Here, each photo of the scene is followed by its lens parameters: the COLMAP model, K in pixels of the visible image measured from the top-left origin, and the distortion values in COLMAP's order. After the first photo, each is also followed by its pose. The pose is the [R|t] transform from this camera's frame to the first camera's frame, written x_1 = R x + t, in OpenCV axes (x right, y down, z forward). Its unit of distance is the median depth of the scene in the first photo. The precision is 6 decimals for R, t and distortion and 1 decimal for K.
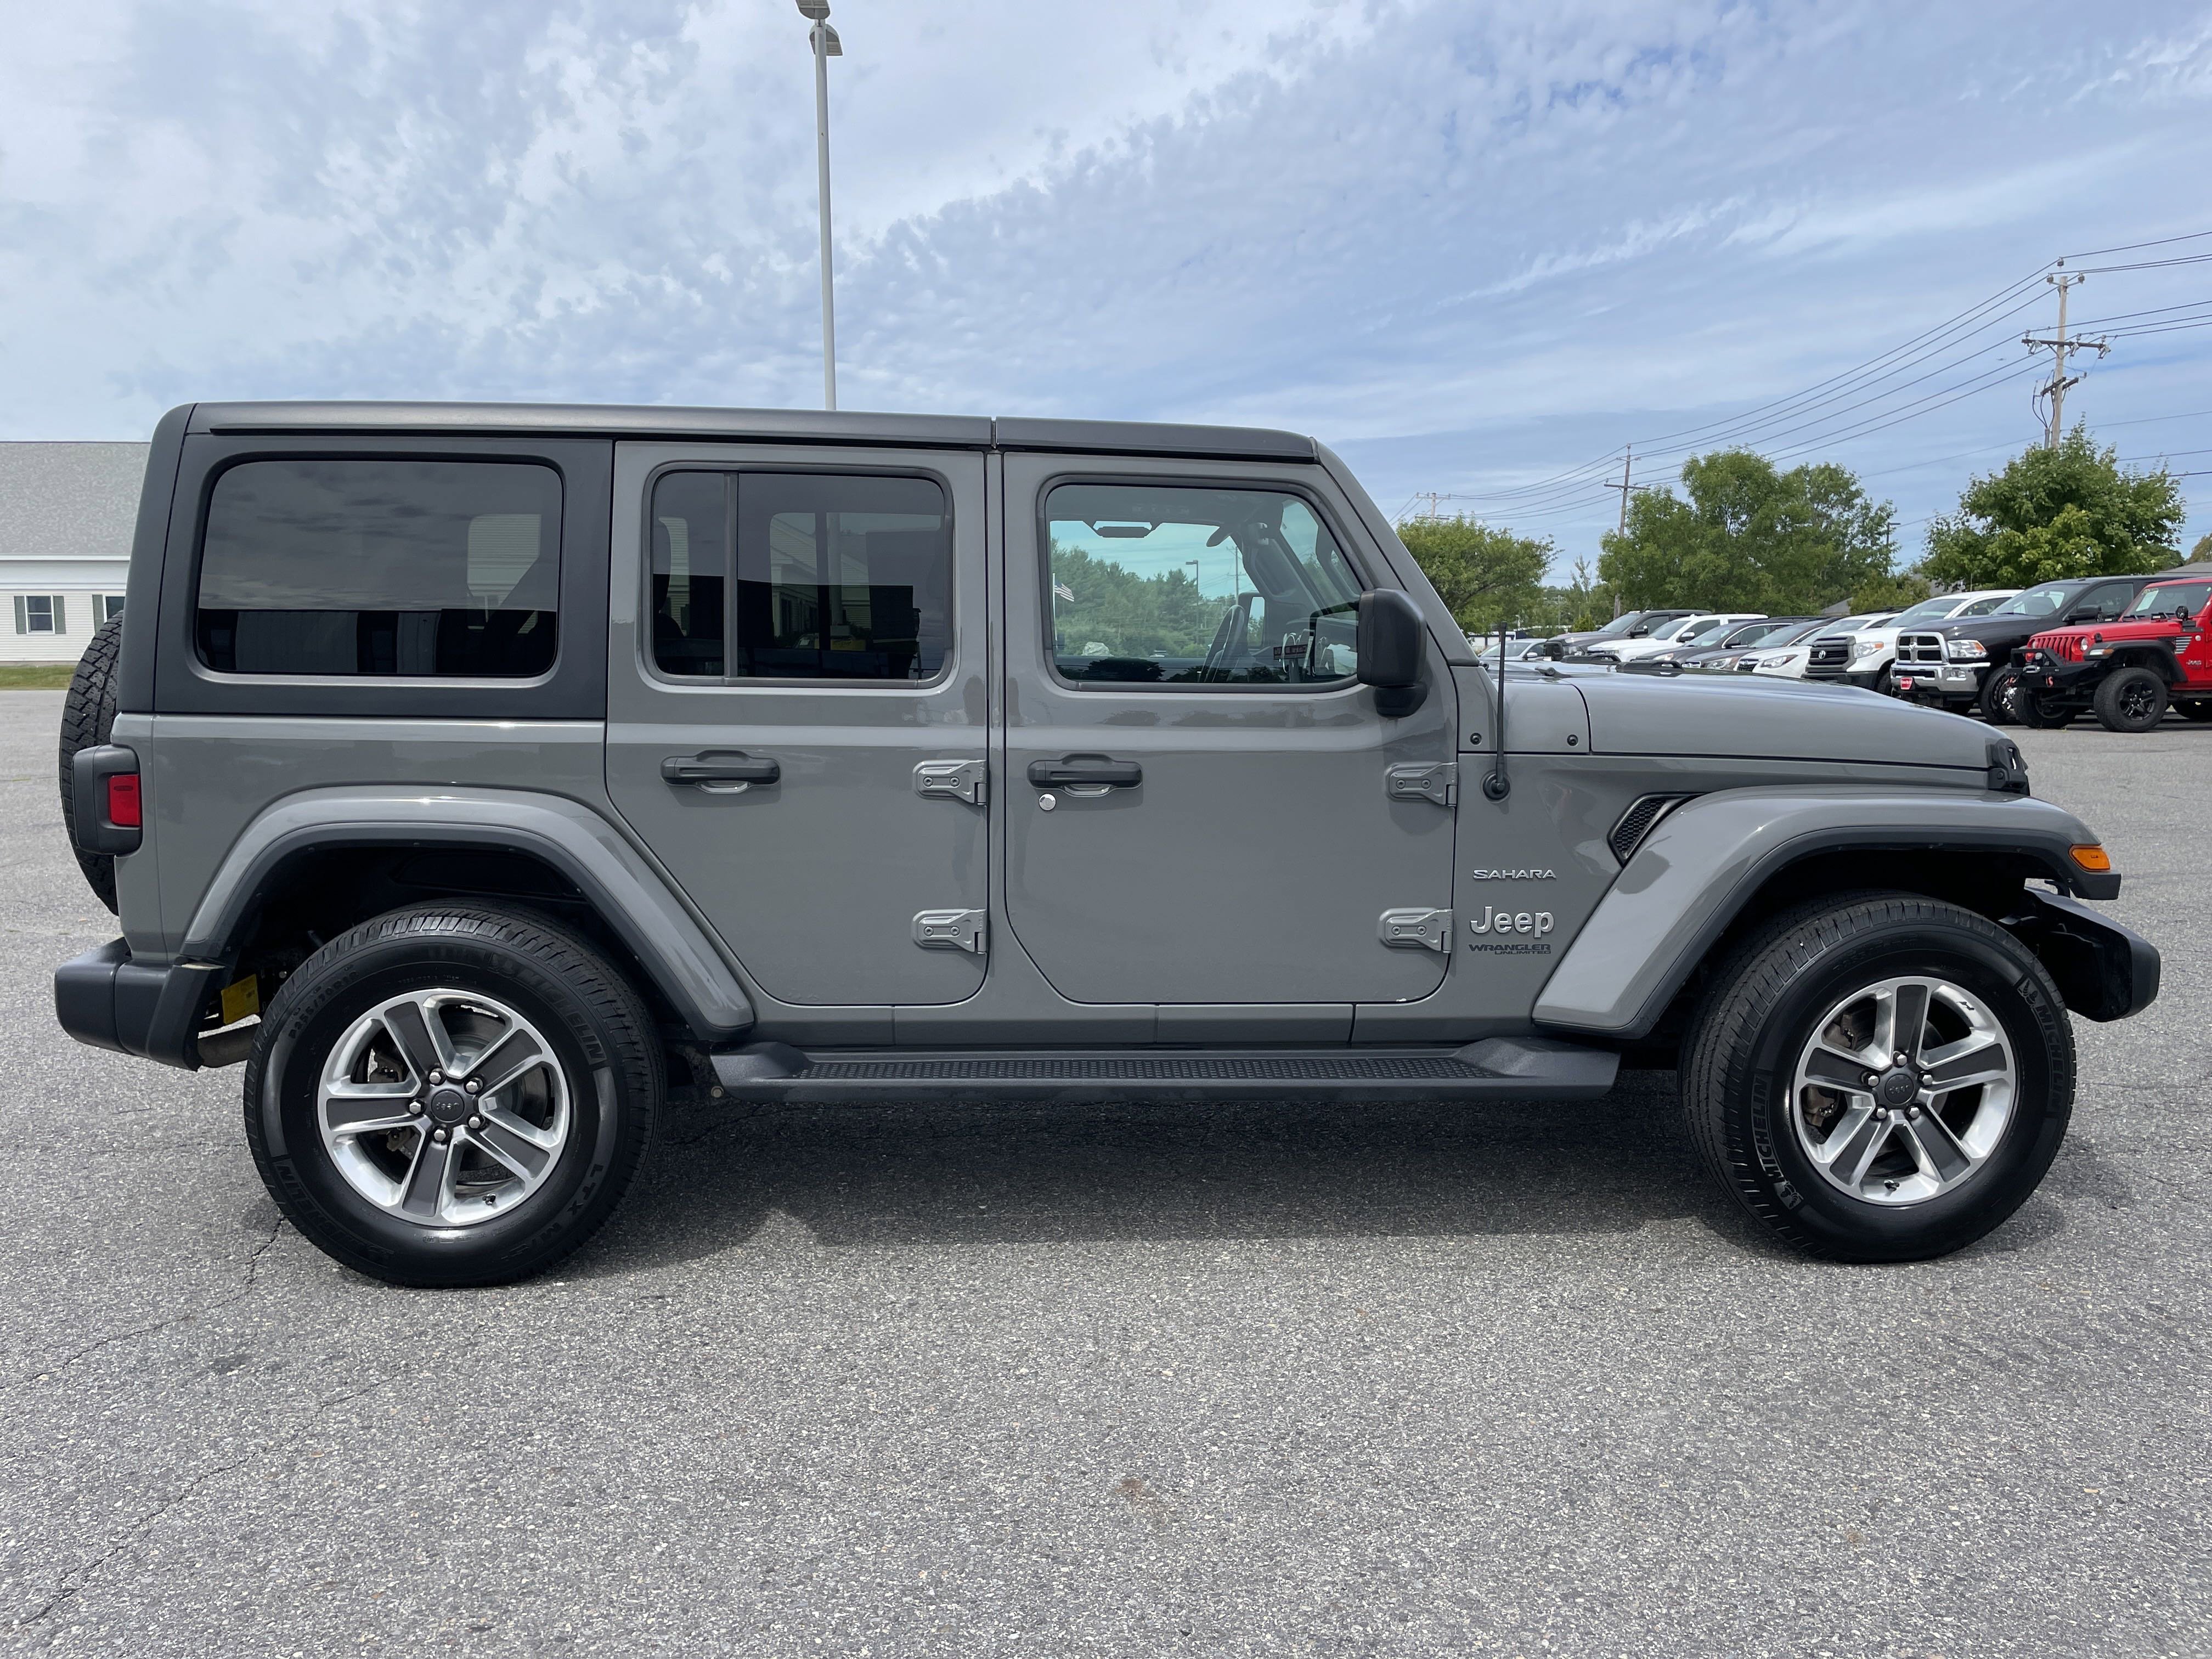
lens RADIAL K [[1741.6, 0, 1150.3], [0, 1741.6, 868.7], [0, 0, 1]] dist [0.084994, -0.117417]
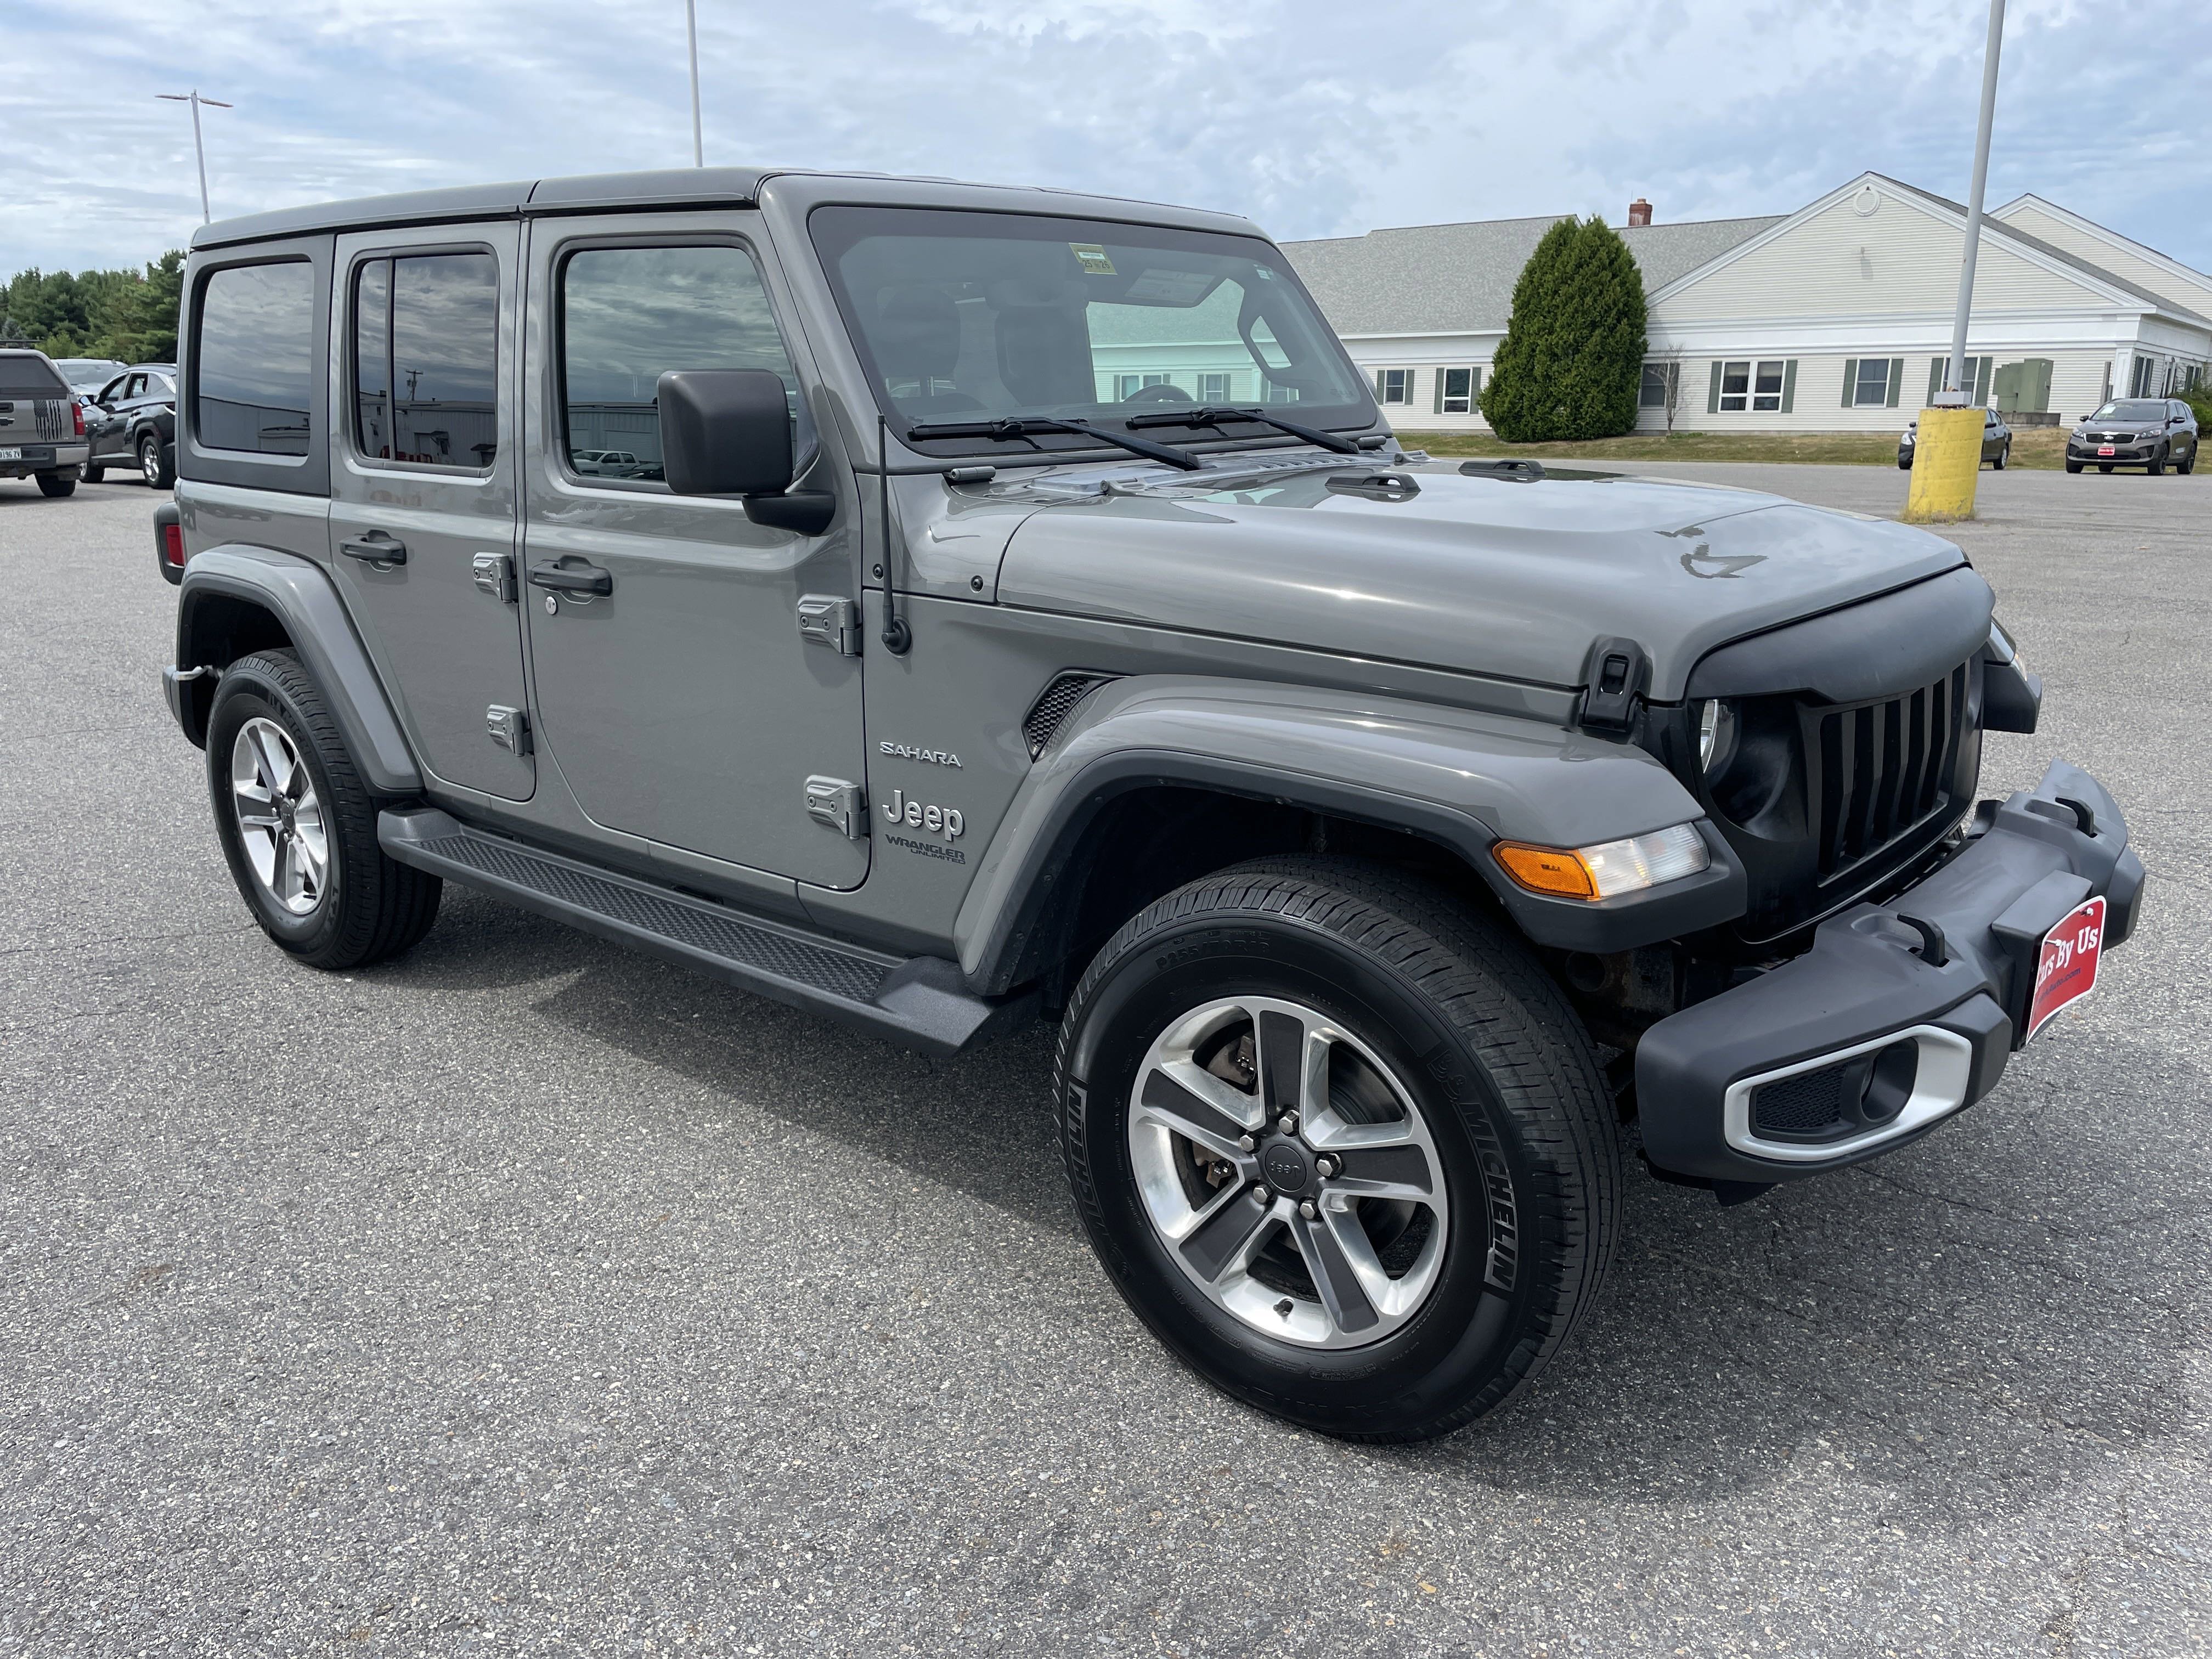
lens RADIAL K [[1741.6, 0, 1074.2], [0, 1741.6, 833.7], [0, 0, 1]] dist [0.084994, -0.117417]
pose [[0.710044, 0.170123, -0.683298, 0.793589], [-0.093286, 0.984549, 0.148190, -0.081819], [0.697951, -0.041479, 0.714943, 0.510601]]
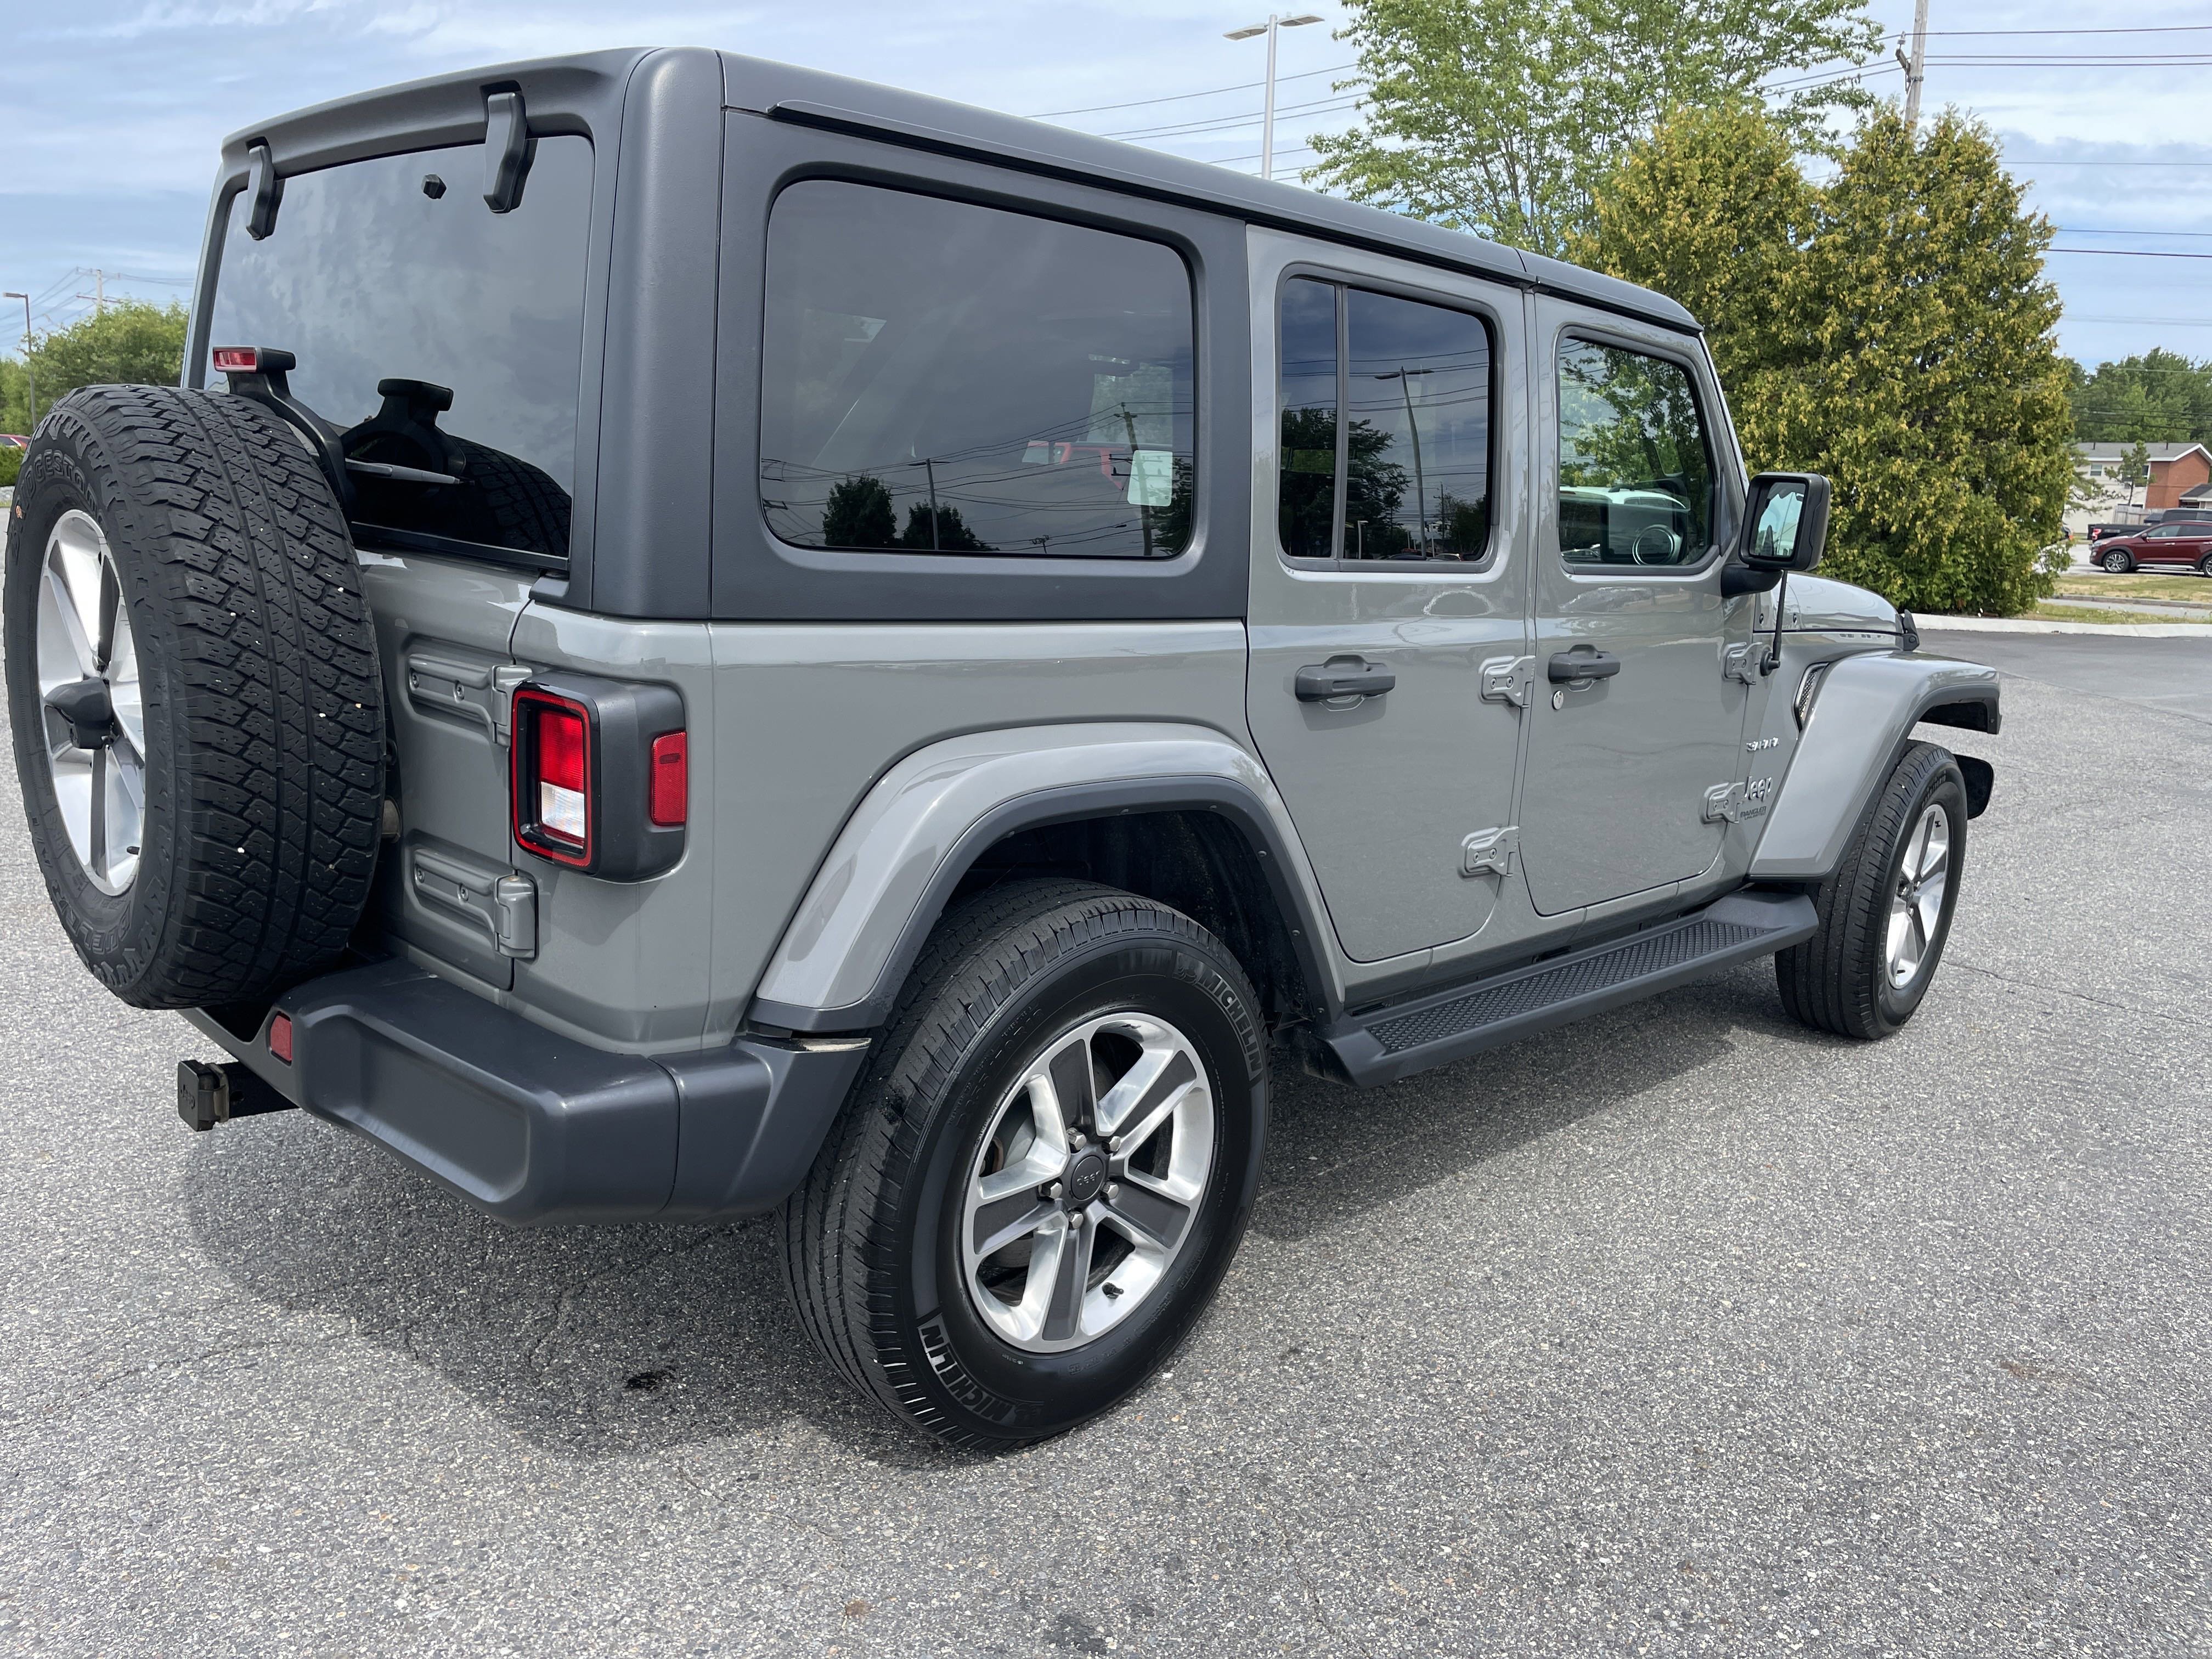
lens RADIAL K [[1741.6, 0, 1100.3], [0, 1741.6, 822.0], [0, 0, 1]] dist [0.084994, -0.117417]
pose [[0.735405, -0.096537, 0.670716, -0.835603], [0.047169, 0.994692, 0.091449, -0.068070], [-0.675984, -0.035615, 0.736055, 0.484794]]
